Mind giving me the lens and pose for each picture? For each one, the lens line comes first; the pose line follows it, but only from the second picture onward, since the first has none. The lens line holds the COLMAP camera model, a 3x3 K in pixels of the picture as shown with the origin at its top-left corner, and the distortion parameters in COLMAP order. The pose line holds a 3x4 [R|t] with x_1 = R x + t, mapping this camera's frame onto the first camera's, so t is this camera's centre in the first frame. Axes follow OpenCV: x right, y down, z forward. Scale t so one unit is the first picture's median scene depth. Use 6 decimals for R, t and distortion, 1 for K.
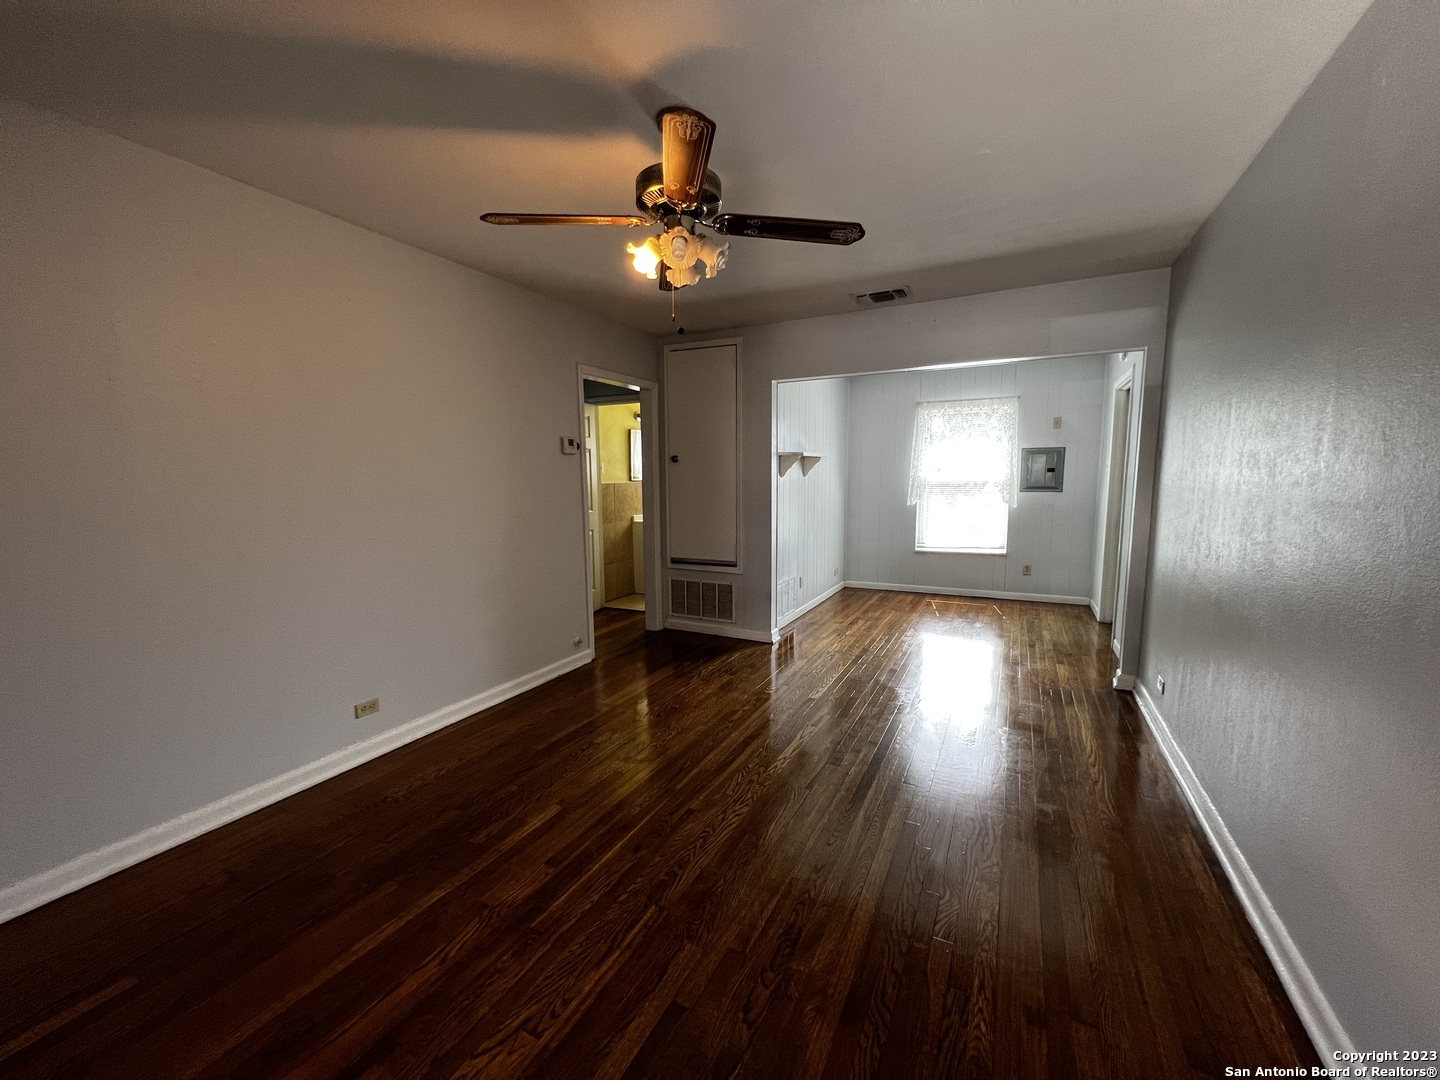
lens RADIAL K [[572.7, 0, 713.8], [0, 572.7, 543.0], [0, 0, 1]] dist [-0.003812, -0.000019]
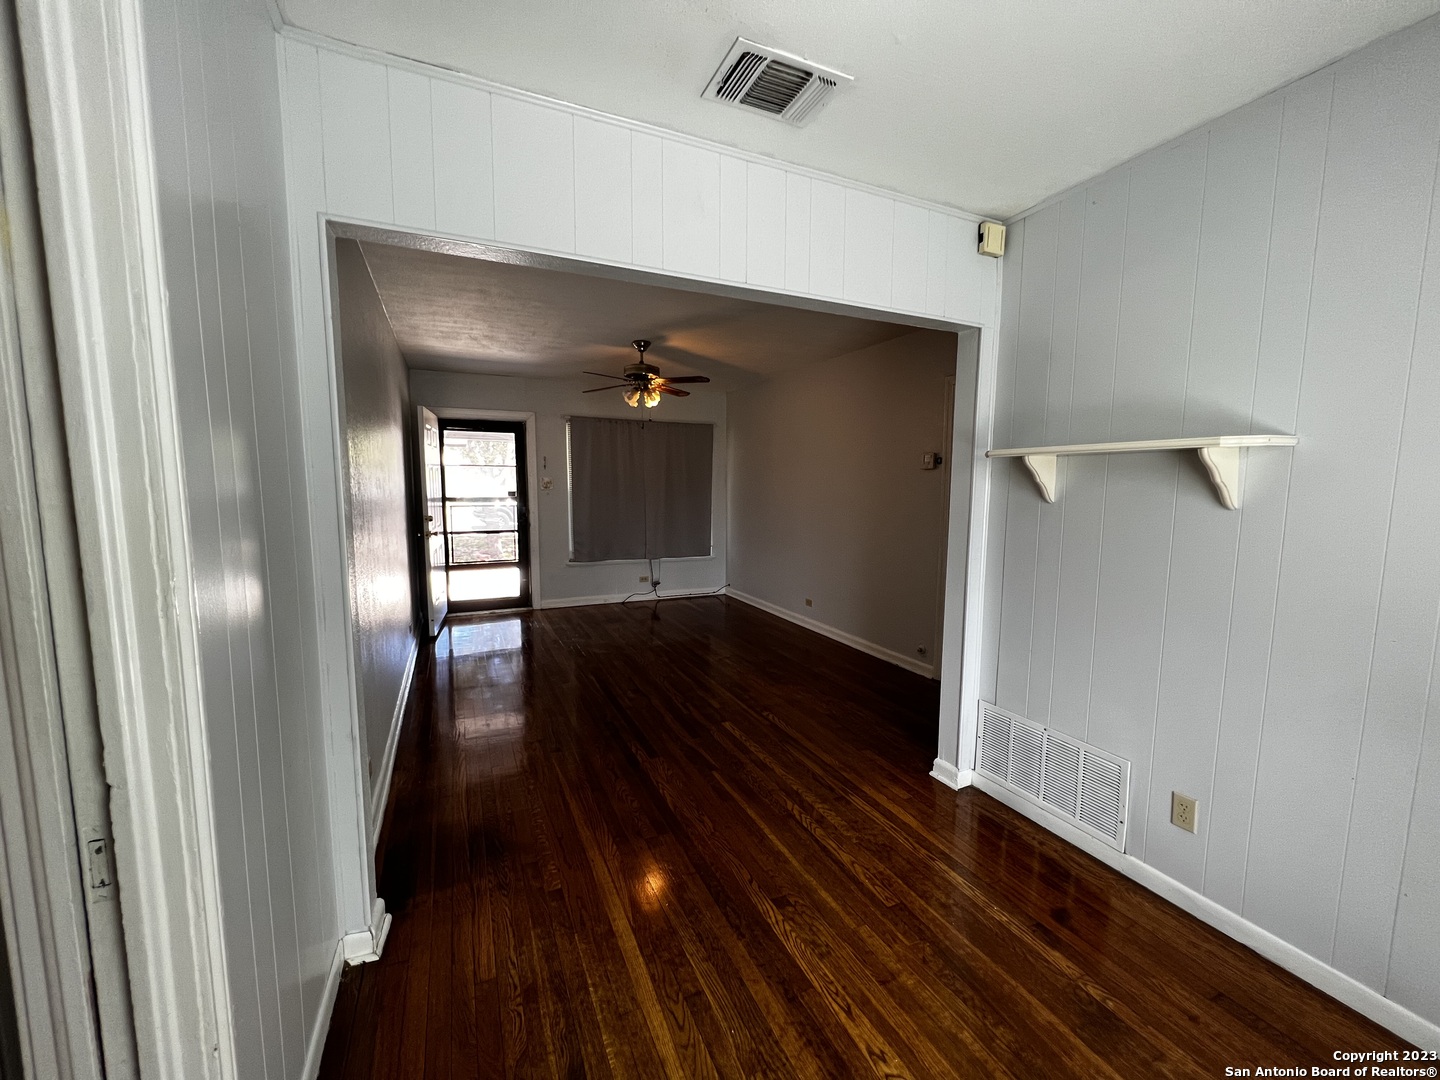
lens RADIAL K [[572.7, 0, 713.8], [0, 572.7, 543.0], [0, 0, 1]] dist [-0.003812, -0.000019]
pose [[-0.615818, 0.087203, -0.783047, 0.909240], [-0.091478, 0.979221, 0.180991, -0.196328], [0.782560, 0.183089, -0.595045, 1.494085]]
